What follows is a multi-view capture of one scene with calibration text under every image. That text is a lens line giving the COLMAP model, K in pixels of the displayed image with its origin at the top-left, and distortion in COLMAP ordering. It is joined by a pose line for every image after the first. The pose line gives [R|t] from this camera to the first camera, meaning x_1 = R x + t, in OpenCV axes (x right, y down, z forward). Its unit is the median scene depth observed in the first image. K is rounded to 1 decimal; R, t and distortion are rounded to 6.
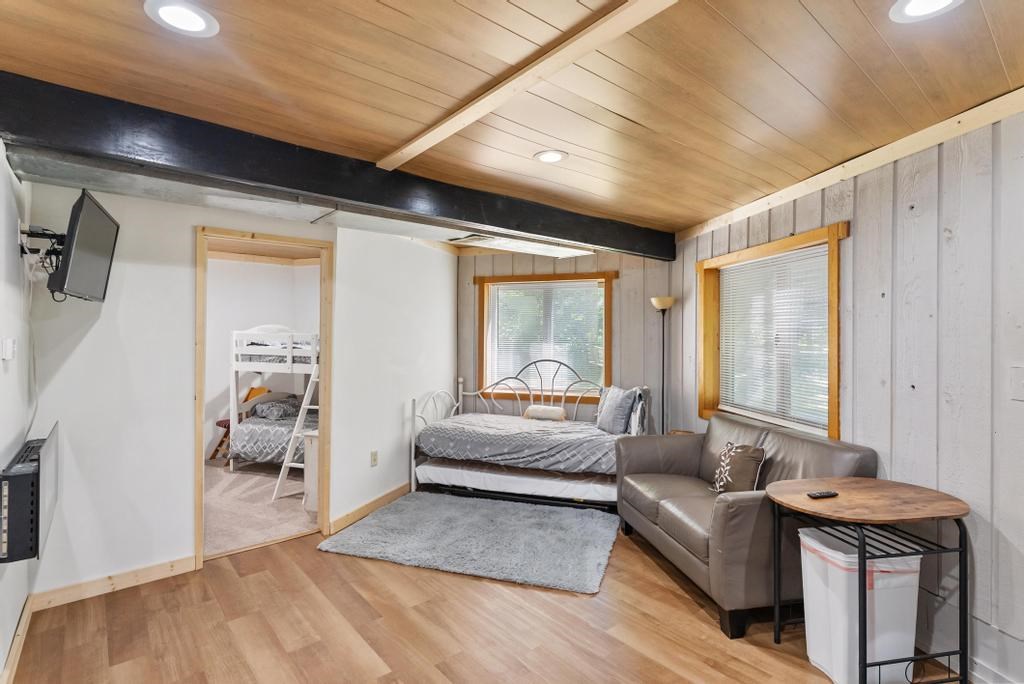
lens RADIAL K [[500.5, 0, 516.0], [0, 500.5, 335.7], [0, 0, 1]] dist [0.000078, 0.000101]
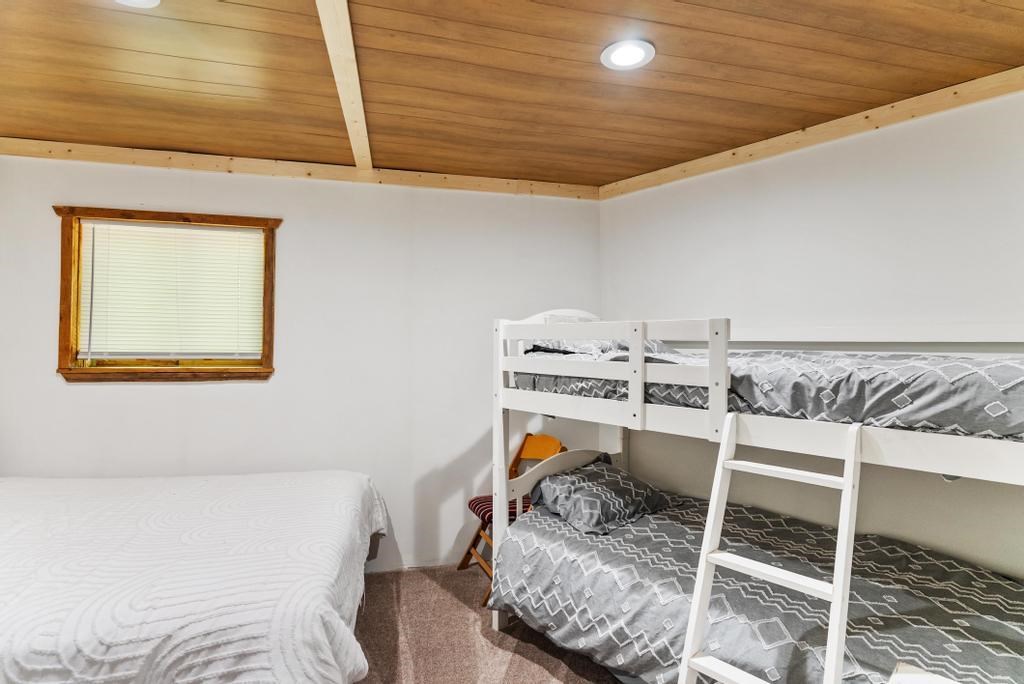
lens RADIAL K [[500.5, 0, 512.6], [0, 500.5, 342.6], [0, 0, 1]] dist [0.000078, 0.000101]
pose [[0.892192, -0.000946, -0.451655, -0.349446], [-0.001871, 0.999981, -0.005789, 0.013326], [0.451652, 0.006010, 0.892174, 0.601142]]
